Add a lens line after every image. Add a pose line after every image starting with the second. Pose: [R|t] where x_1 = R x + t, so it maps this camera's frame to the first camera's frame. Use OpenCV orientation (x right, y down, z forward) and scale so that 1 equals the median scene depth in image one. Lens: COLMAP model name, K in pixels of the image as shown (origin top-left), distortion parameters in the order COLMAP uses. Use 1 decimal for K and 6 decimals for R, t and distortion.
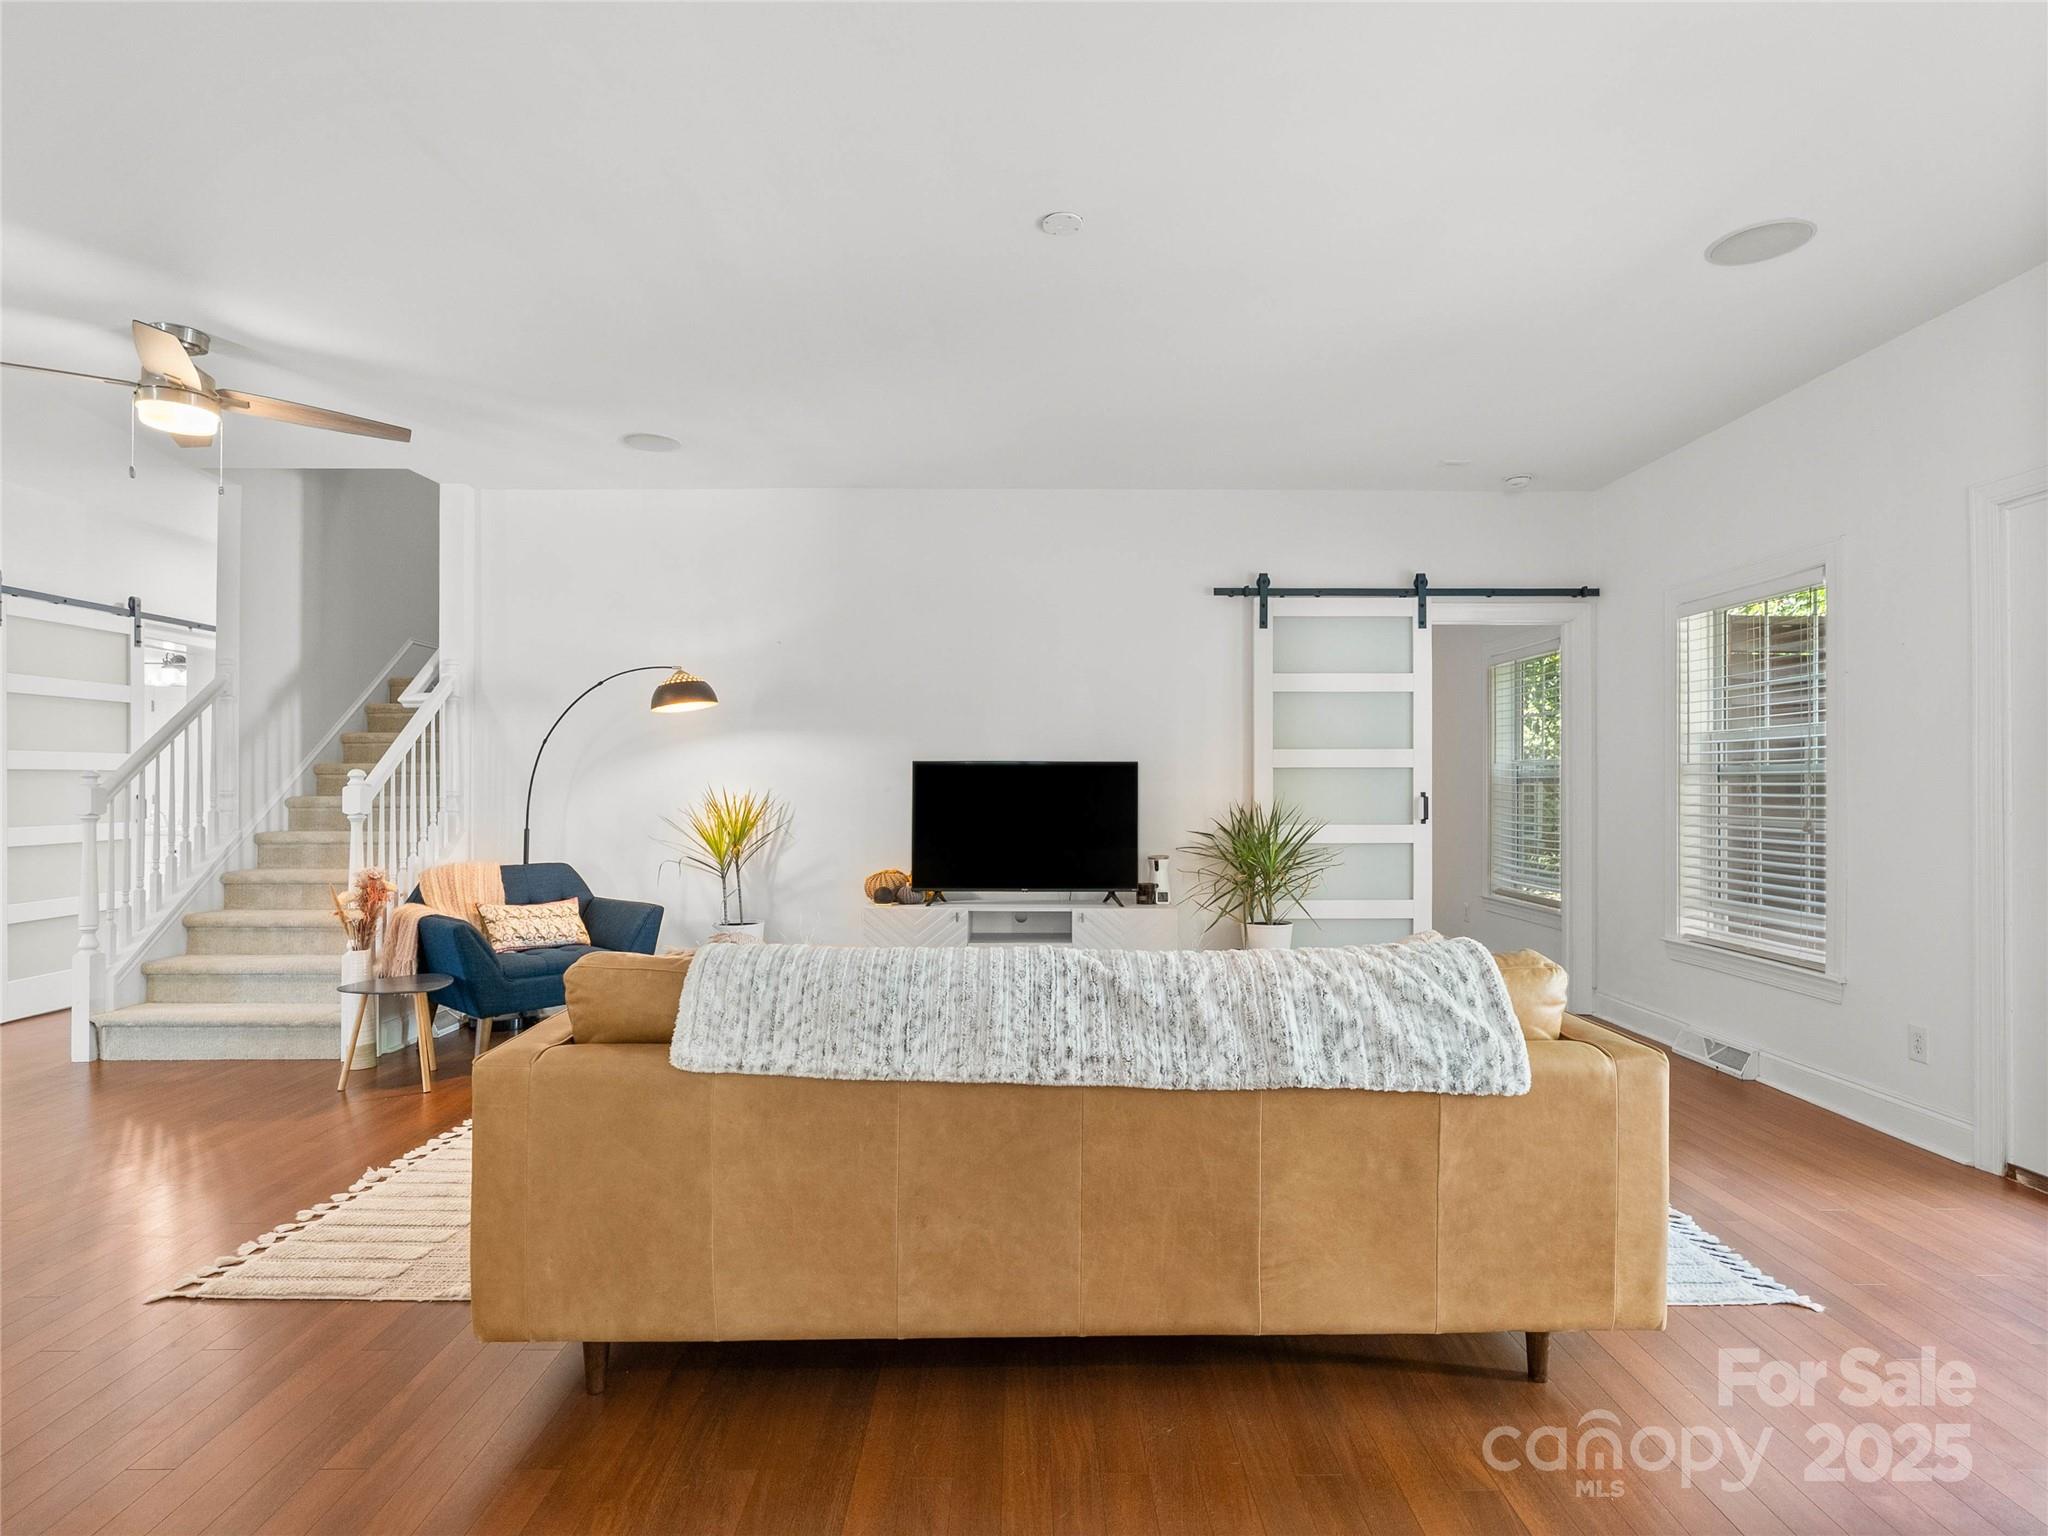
lens RADIAL K [[1044.2, 0, 1036.5], [0, 1044.2, 782.2], [0, 0, 1]] dist [-0.016108, 0.007265]
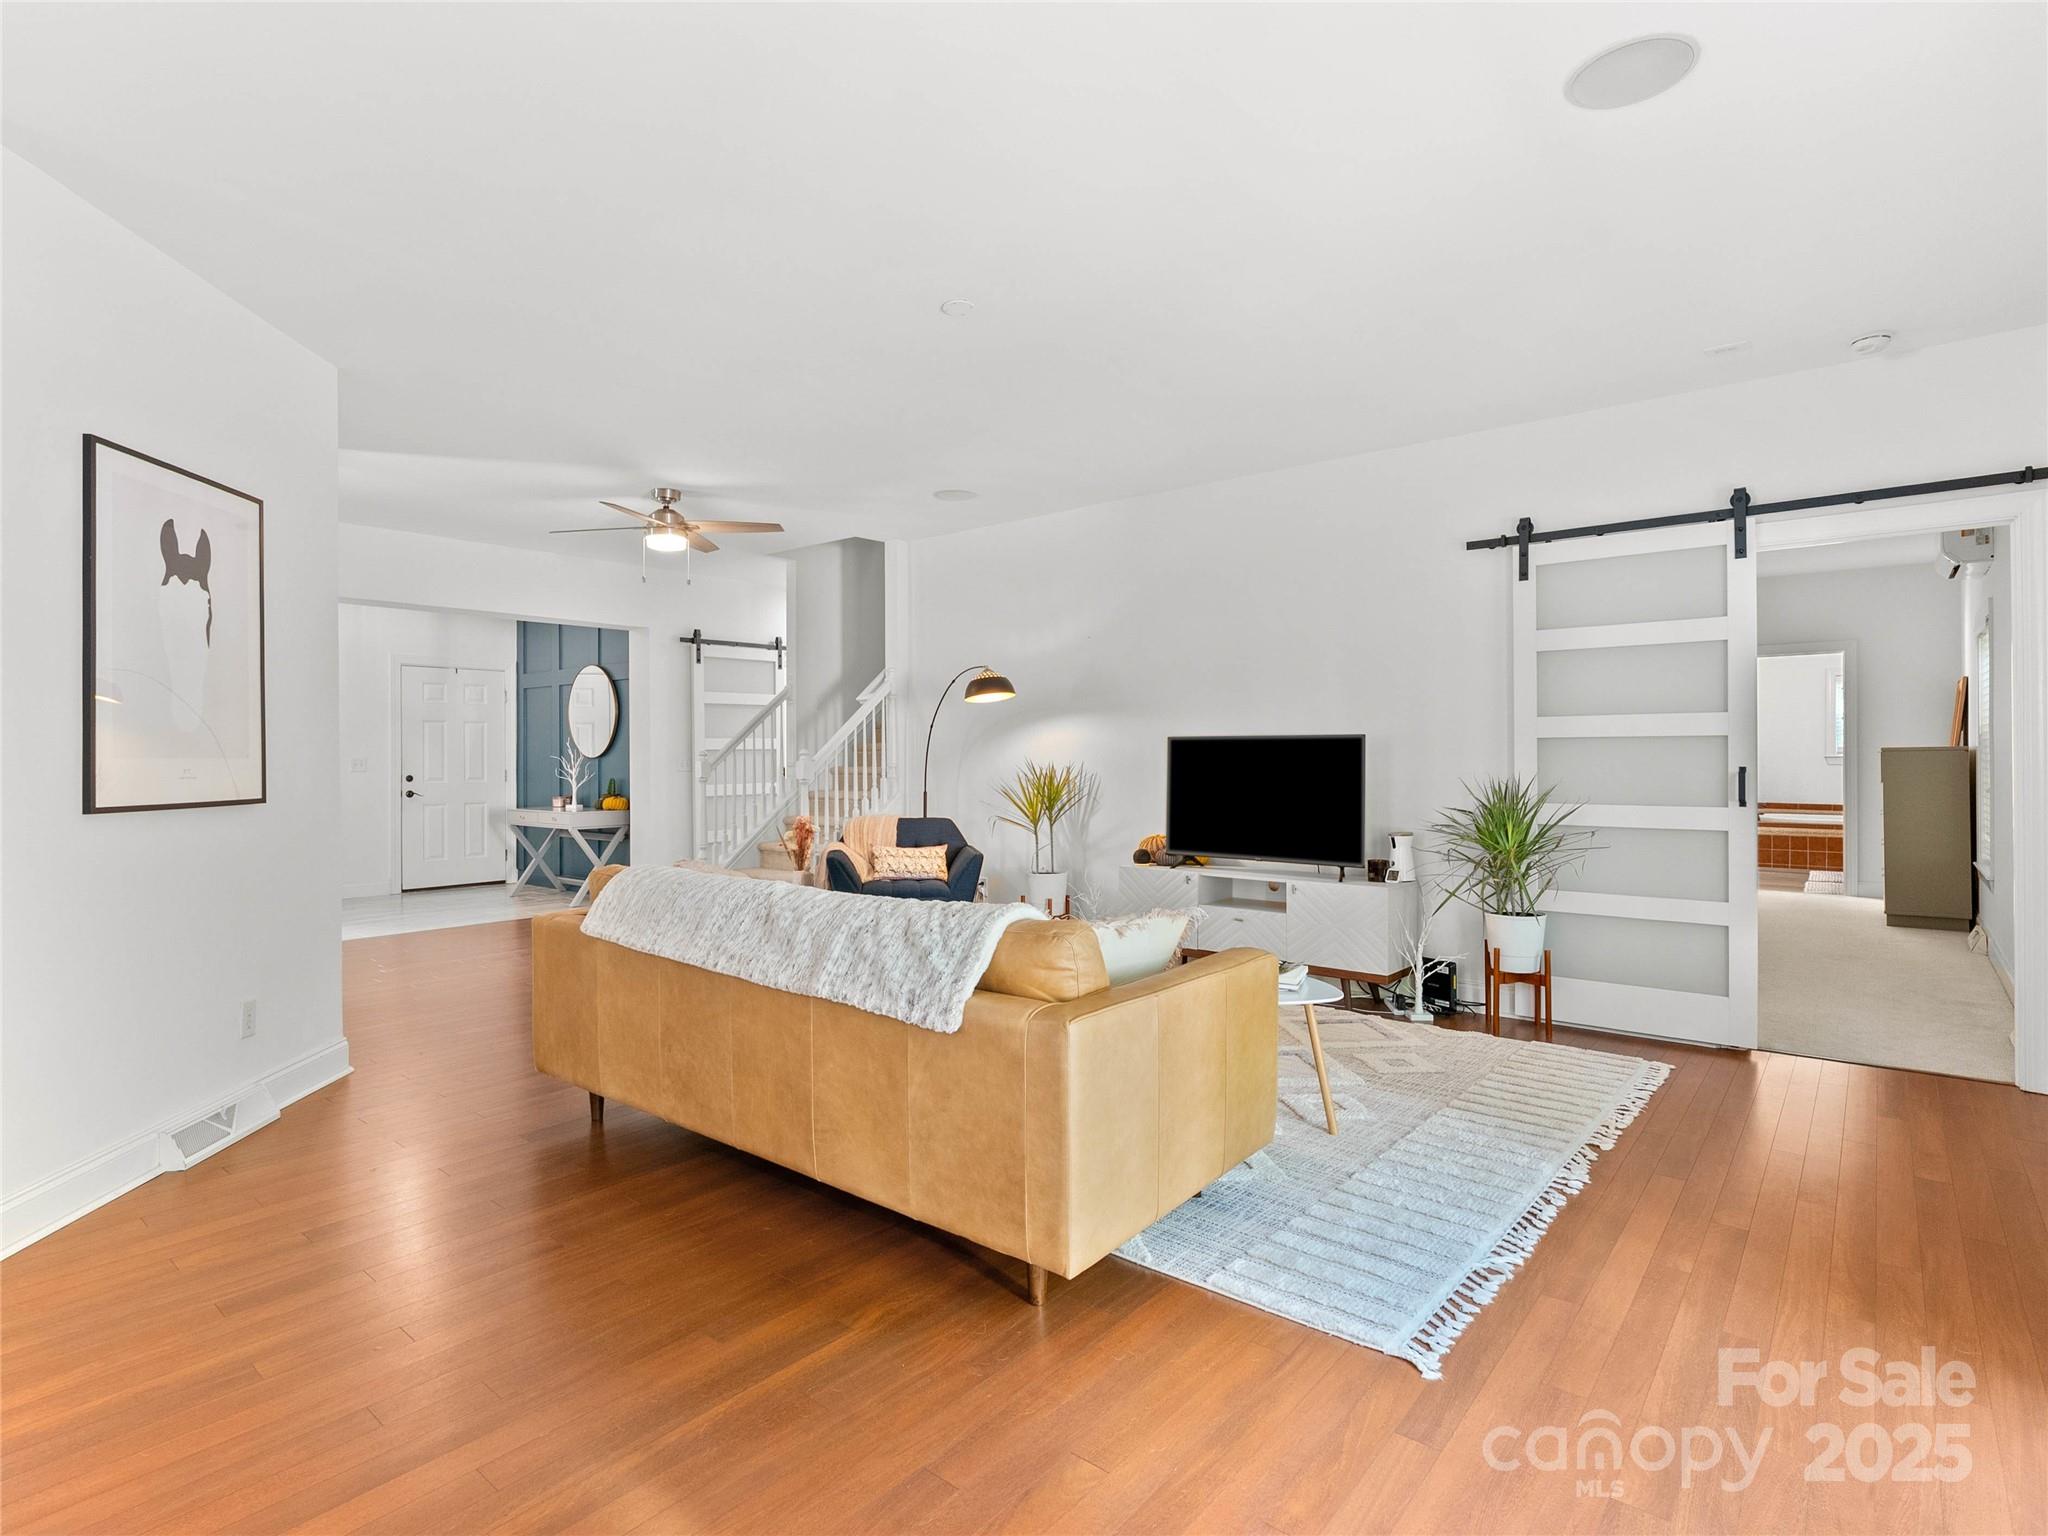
lens RADIAL K [[1044.2, 0, 1031.9], [0, 1044.2, 755.8], [0, 0, 1]] dist [-0.016108, 0.007265]
pose [[0.765346, -0.002678, -0.643614, 0.482848], [0.007493, 0.999961, 0.004750, -0.006824], [0.643576, -0.008458, 0.765336, 0.059433]]
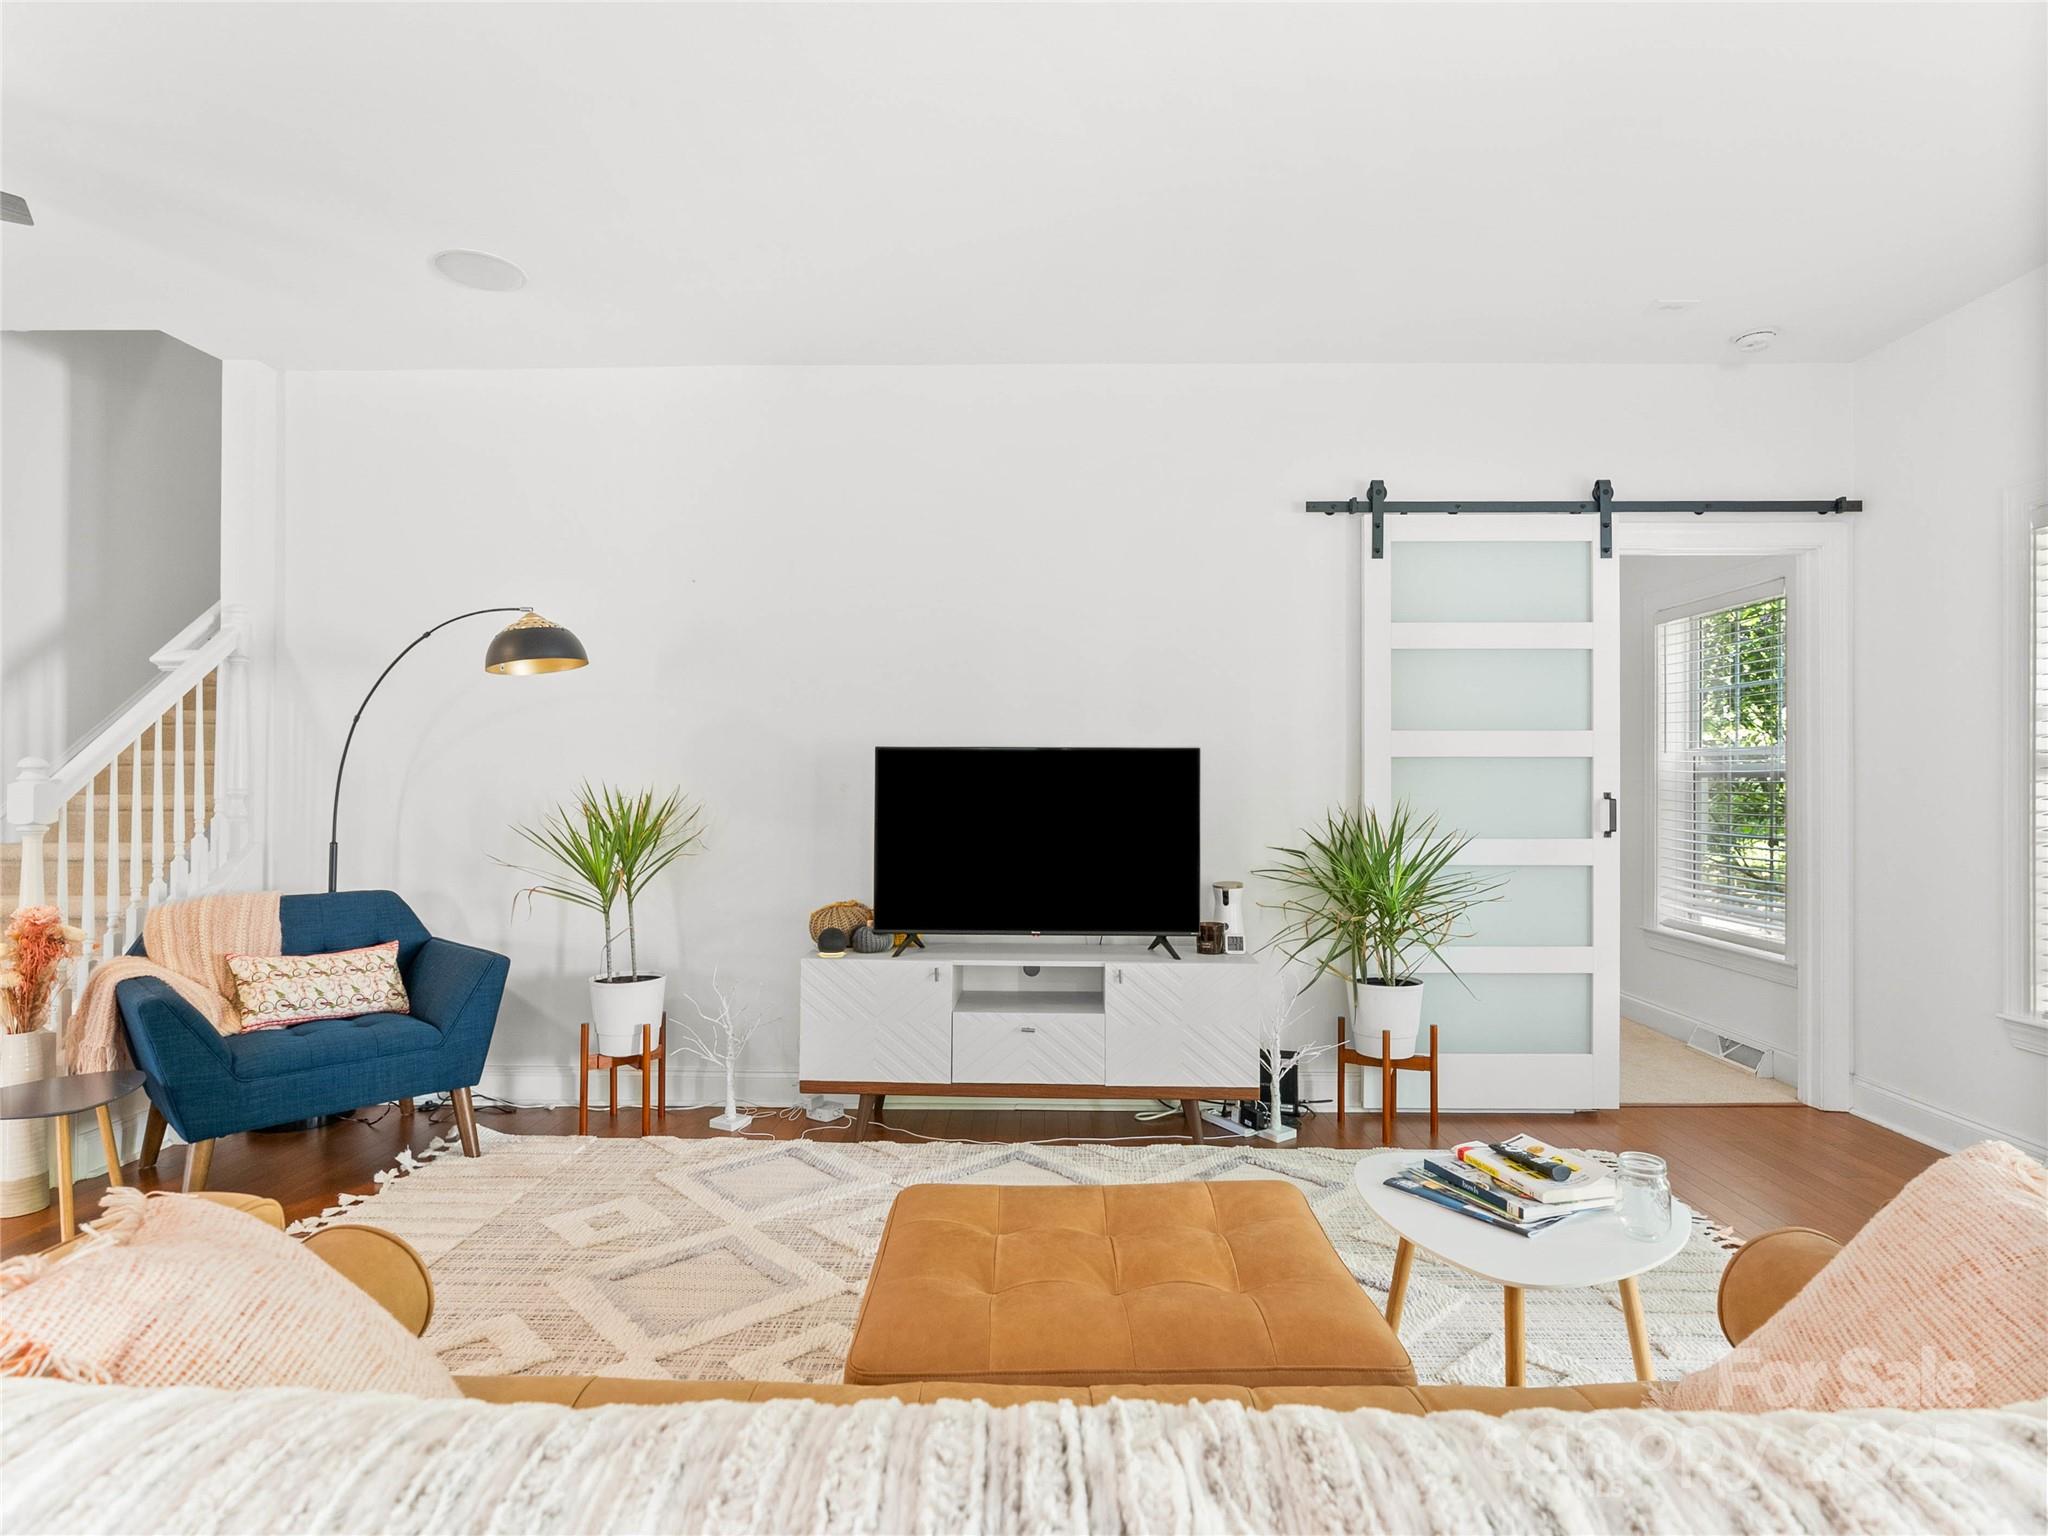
lens RADIAL K [[1044.2, 0, 1027.6], [0, 1044.2, 769.7], [0, 0, 1]] dist [-0.016108, 0.007265]
pose [[0.999692, 0.001507, -0.024758, 0.000092], [-0.001603, 0.999991, -0.003850, -0.002469], [0.024752, 0.003889, 0.999686, 0.306135]]
